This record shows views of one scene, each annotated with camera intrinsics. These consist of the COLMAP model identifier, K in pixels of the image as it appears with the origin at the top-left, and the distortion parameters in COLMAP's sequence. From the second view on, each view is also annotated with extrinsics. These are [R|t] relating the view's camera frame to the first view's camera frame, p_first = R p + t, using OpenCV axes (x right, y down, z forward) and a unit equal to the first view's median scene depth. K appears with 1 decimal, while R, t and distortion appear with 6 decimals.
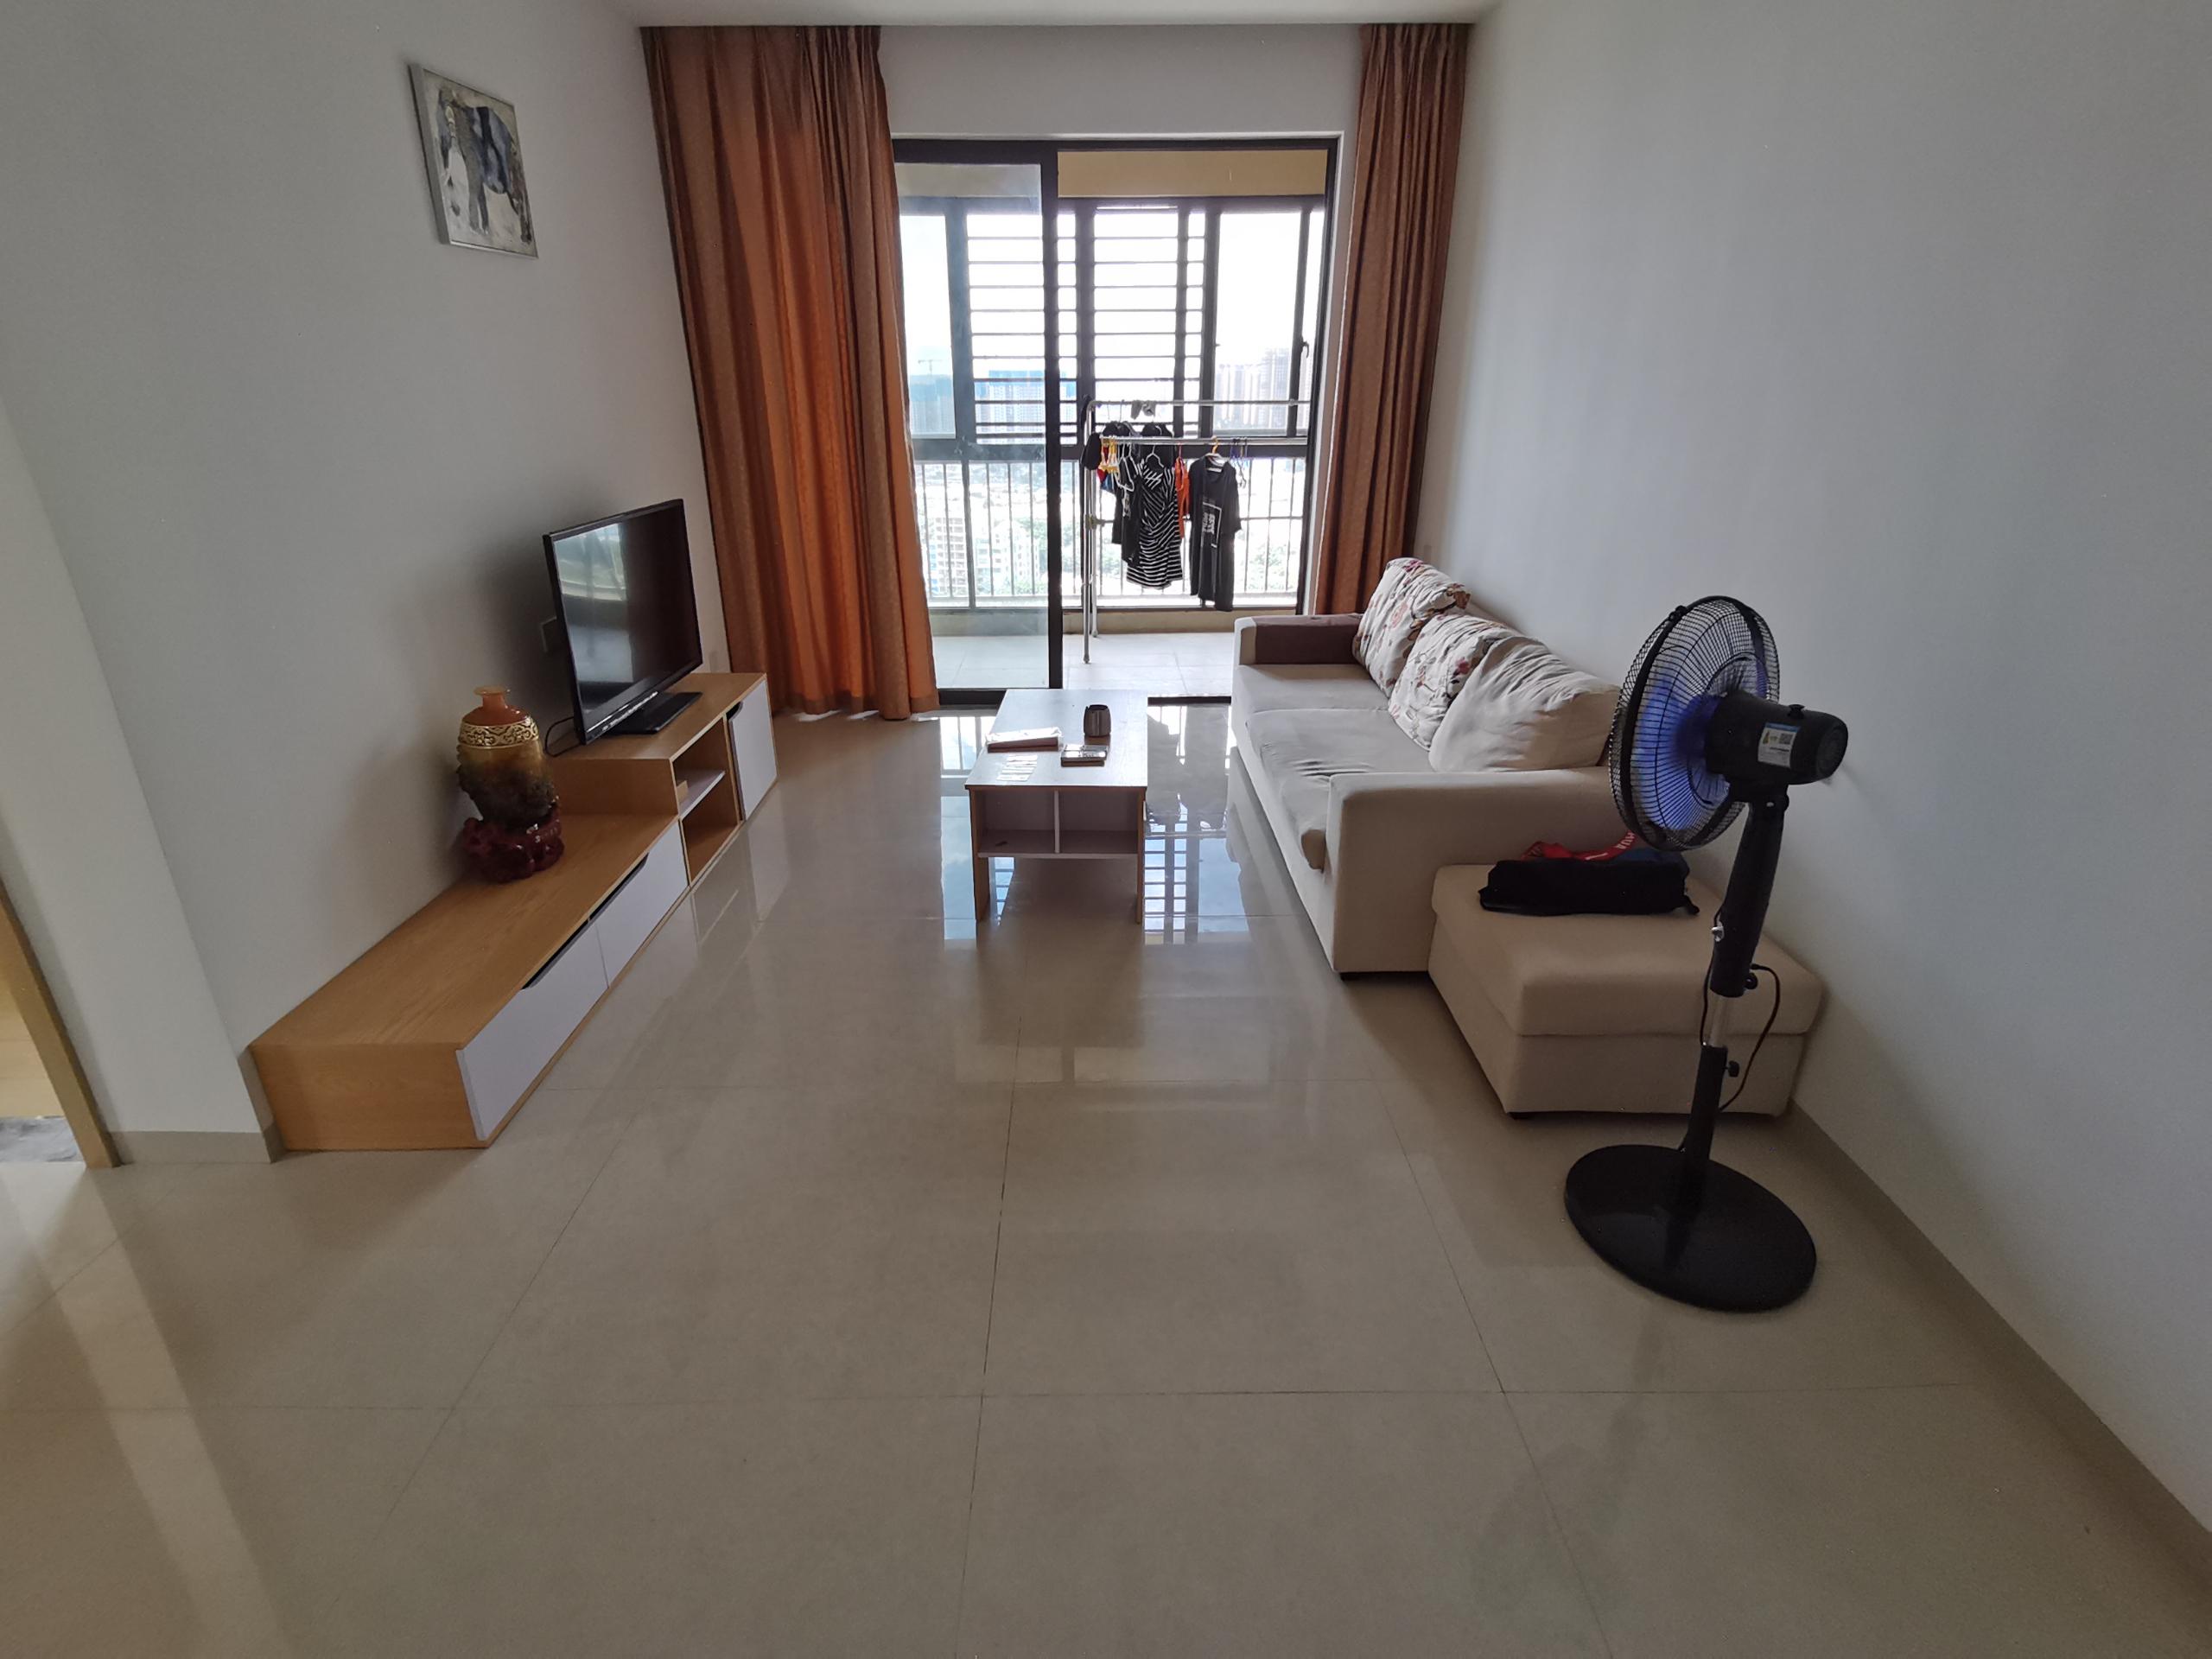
lens RADIAL K [[1086.6, 0, 1106.0], [0, 1086.6, 829.5], [0, 0, 1]] dist [0.029221, 0.000171]
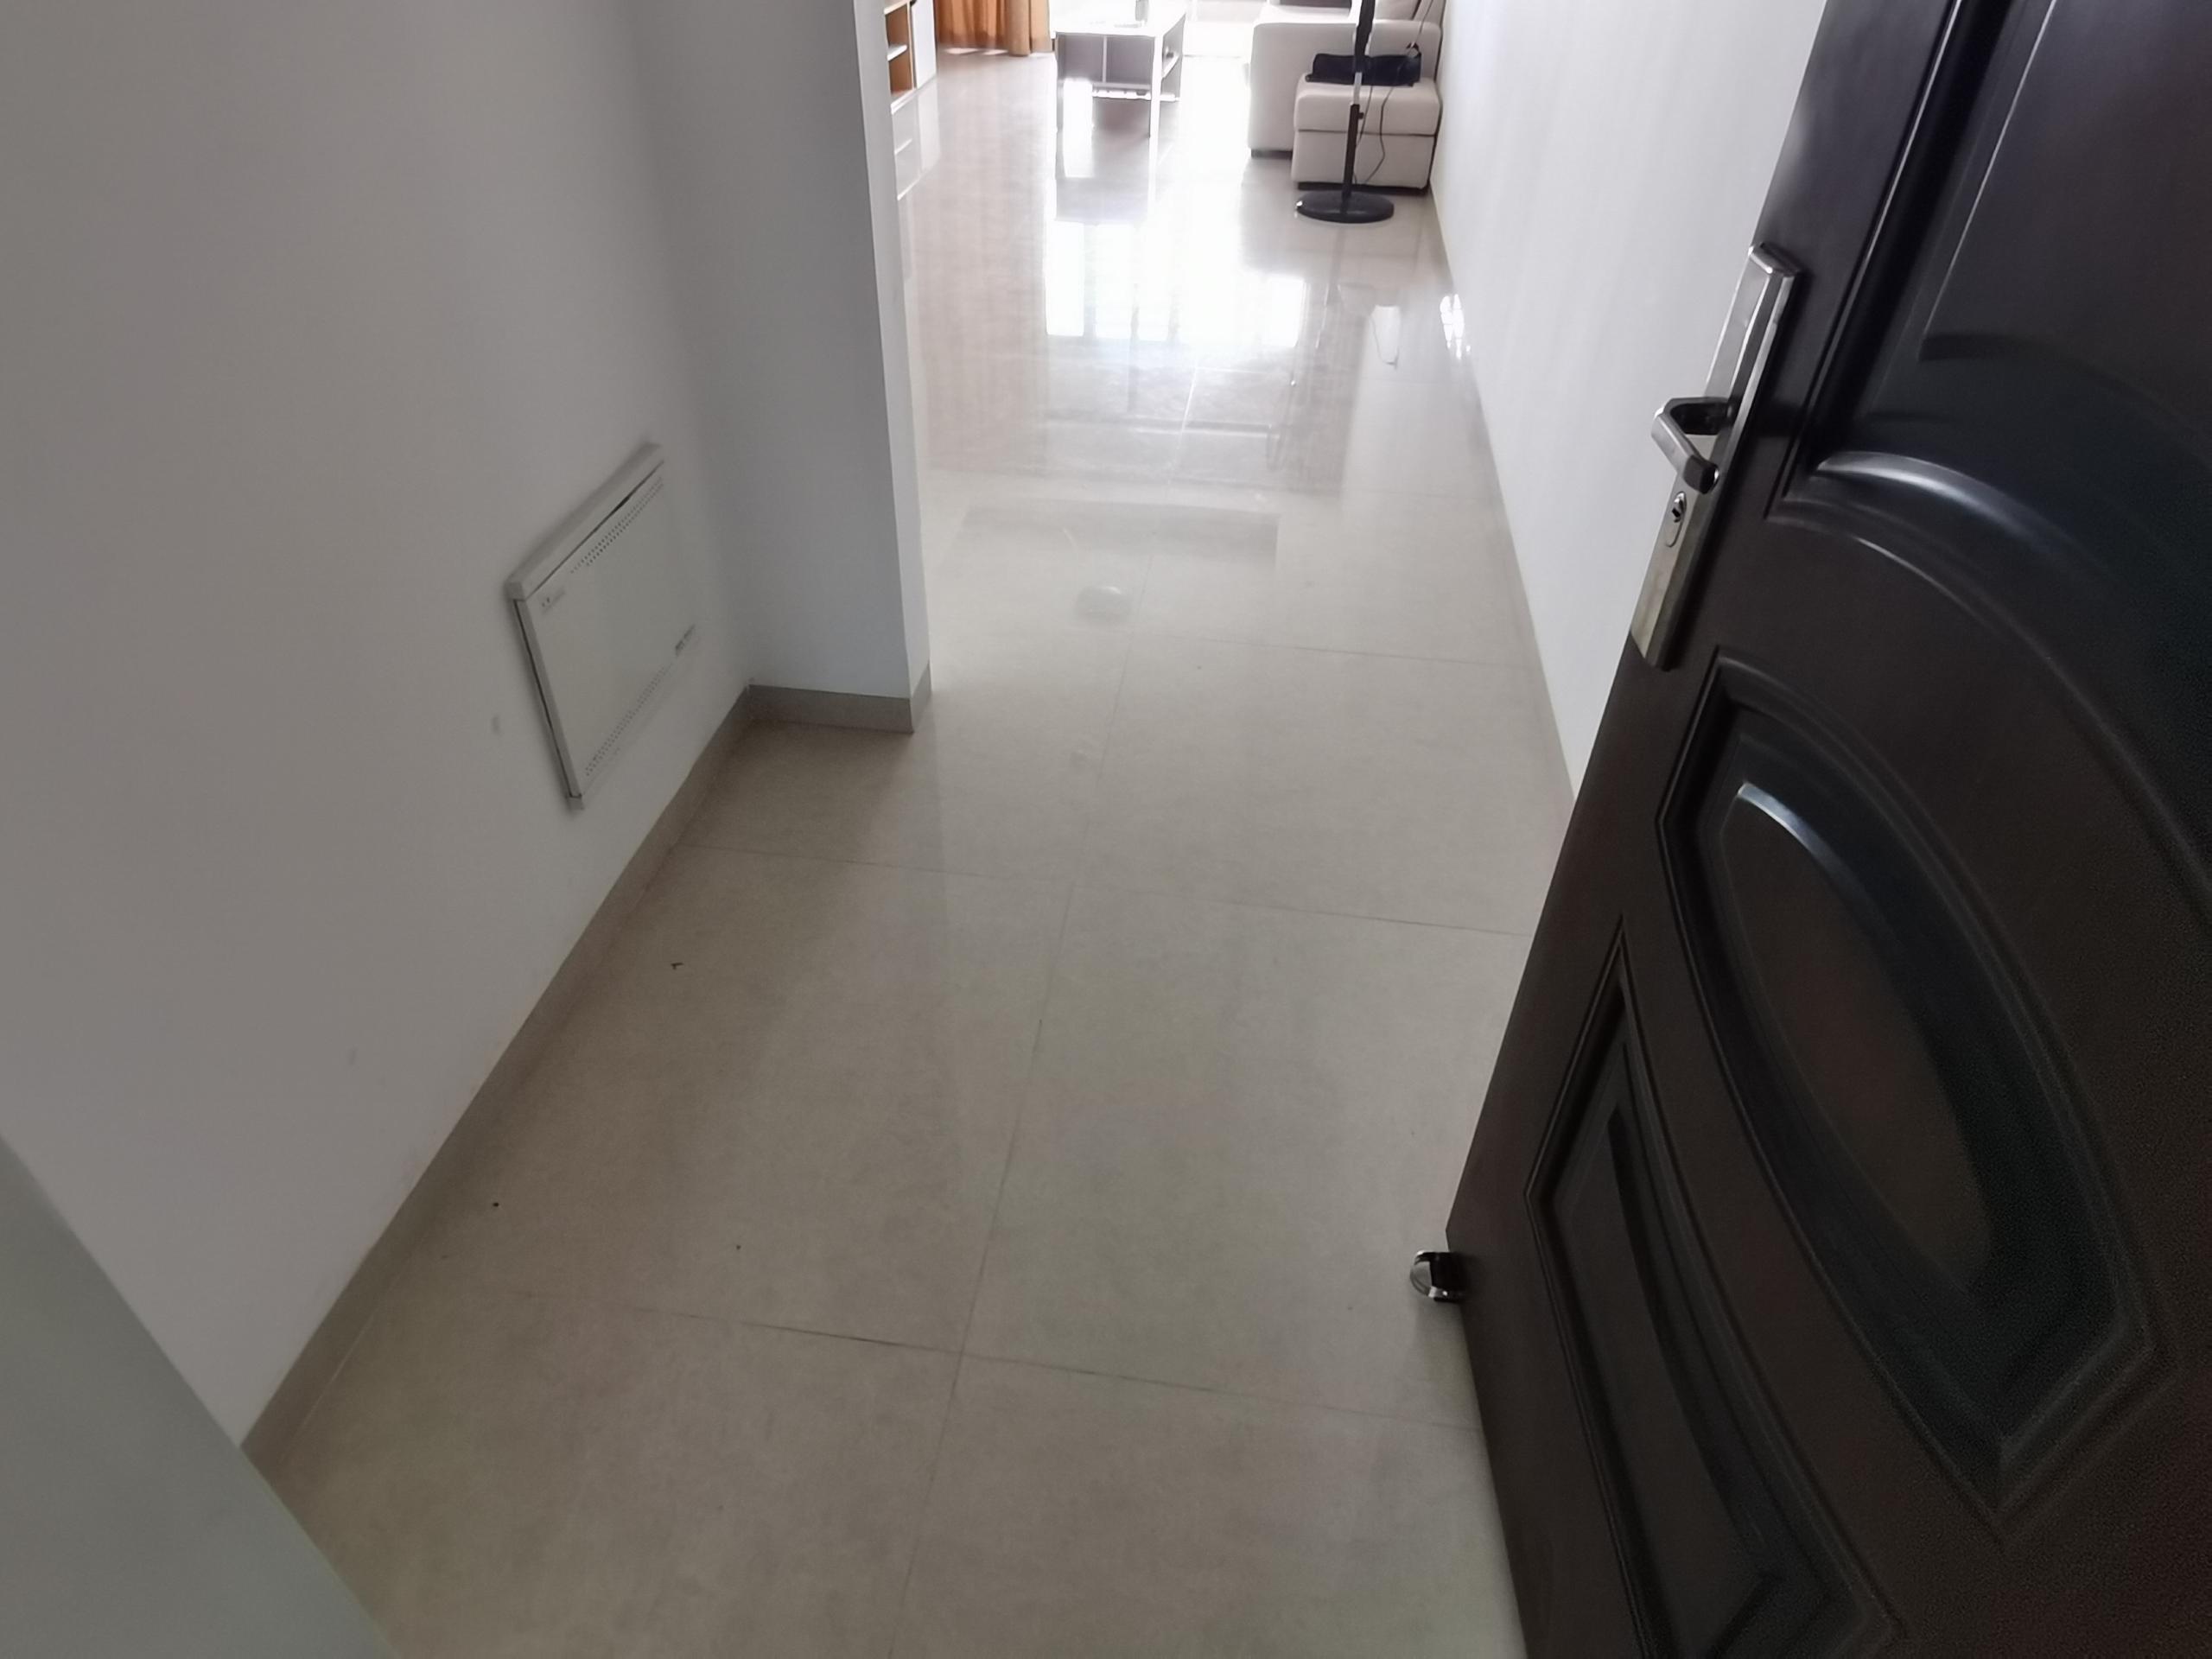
lens RADIAL K [[1335.1, 0, 1106.0], [0, 1335.1, 829.5], [0, 0, 1]] dist [-0.002195, -0.000398]
pose [[0.988175, 0.106358, -0.110449, 0.230634], [-0.072268, 0.958355, 0.276286, 0.412758], [0.135235, -0.265037, 0.954708, -0.948778]]
